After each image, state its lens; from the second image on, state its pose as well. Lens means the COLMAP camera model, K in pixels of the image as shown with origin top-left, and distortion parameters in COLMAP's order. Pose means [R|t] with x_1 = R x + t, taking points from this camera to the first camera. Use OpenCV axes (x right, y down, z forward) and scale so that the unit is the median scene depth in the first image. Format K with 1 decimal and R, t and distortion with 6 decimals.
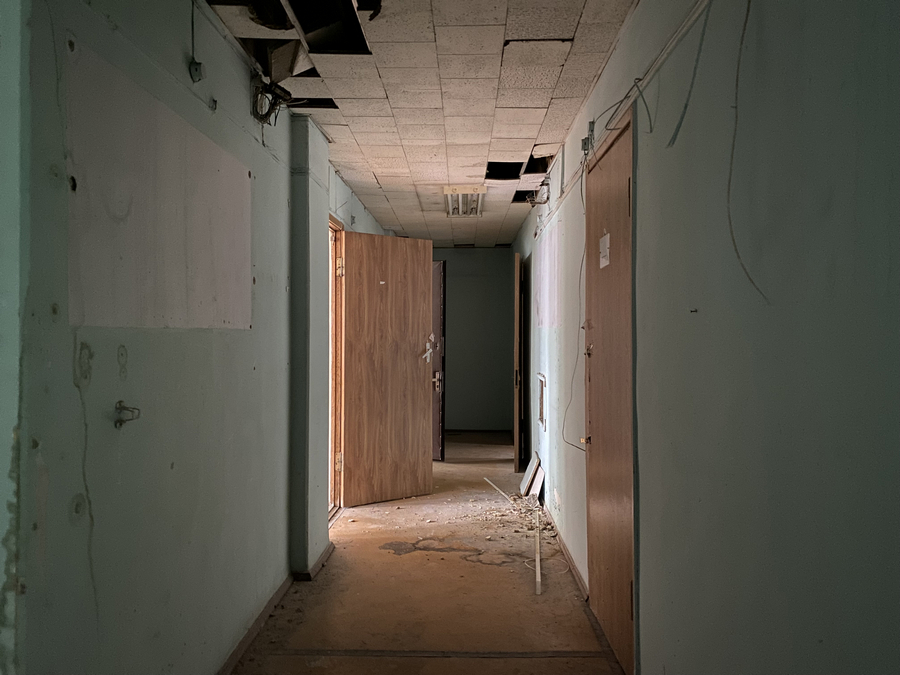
lens RADIAL K [[679.5, 0, 450.7], [0, 679.5, 335.8], [0, 0, 1]] dist [0.044012, -0.026158]
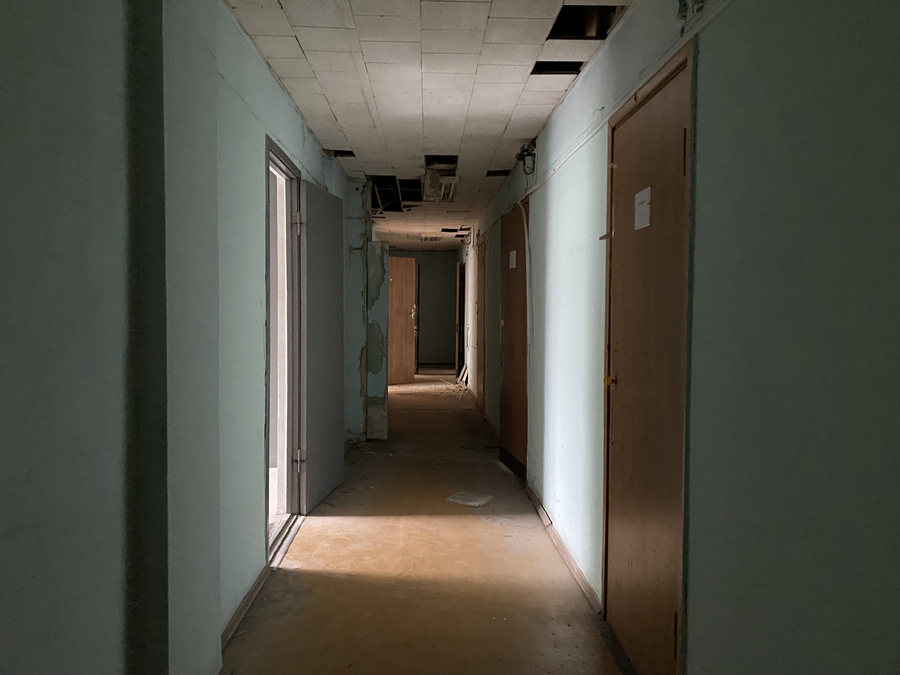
lens RADIAL K [[679.5, 0, 449.1], [0, 679.5, 336.2], [0, 0, 1]] dist [0.044012, -0.026158]
pose [[0.998148, 0.004404, 0.060679, -0.048847], [-0.006793, 0.999207, 0.039225, 0.011706], [-0.060458, -0.039564, 0.997386, -1.049397]]
